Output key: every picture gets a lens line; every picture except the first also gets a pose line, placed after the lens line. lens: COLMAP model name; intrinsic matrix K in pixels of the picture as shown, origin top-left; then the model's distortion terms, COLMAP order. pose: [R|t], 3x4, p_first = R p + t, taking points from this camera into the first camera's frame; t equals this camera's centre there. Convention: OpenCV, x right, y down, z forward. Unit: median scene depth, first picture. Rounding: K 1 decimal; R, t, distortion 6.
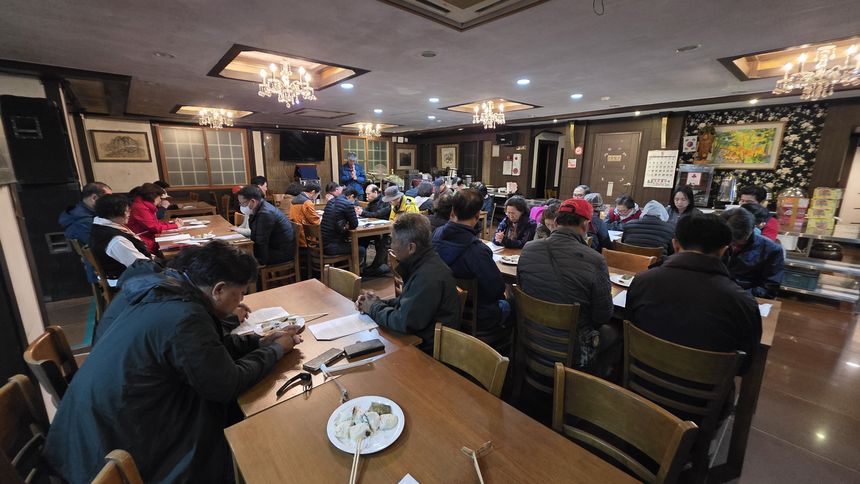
lens RADIAL K [[341.6, 0, 430.0], [0, 341.6, 242.0], [0, 0, 1]] dist [-0.000494, -0.000217]
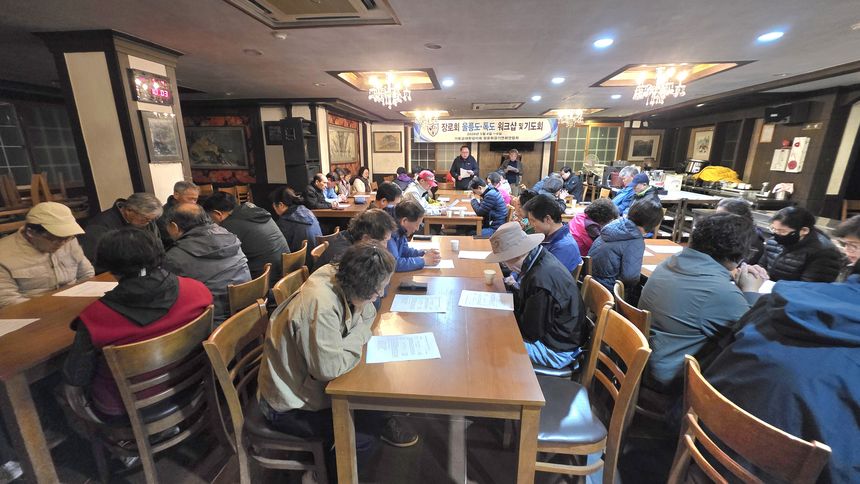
lens RADIAL K [[341.6, 0, 430.0], [0, 341.6, 242.0], [0, 0, 1]] dist [-0.000494, -0.000217]
pose [[0.683072, 0.180783, -0.707623, 0.265069], [-0.161820, 0.982262, 0.094742, -0.023136], [0.712199, 0.049792, 0.700210, 0.105388]]
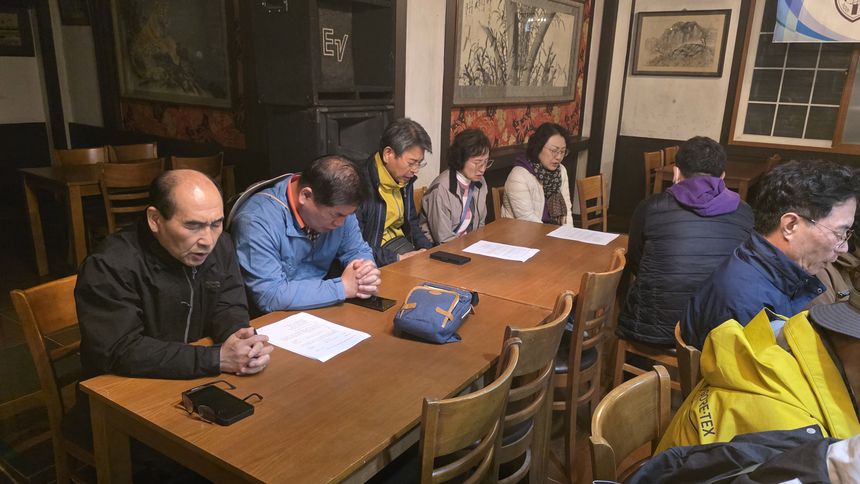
lens RADIAL K [[625.8, 0, 430.0], [0, 625.8, 242.0], [0, 0, 1]] dist [0.052575, -0.040782]
pose [[0.245936, 0.255896, -0.934897, -0.070748], [-0.247725, 0.949083, 0.194612, -0.082430], [0.937095, 0.183736, 0.296806, 0.371717]]
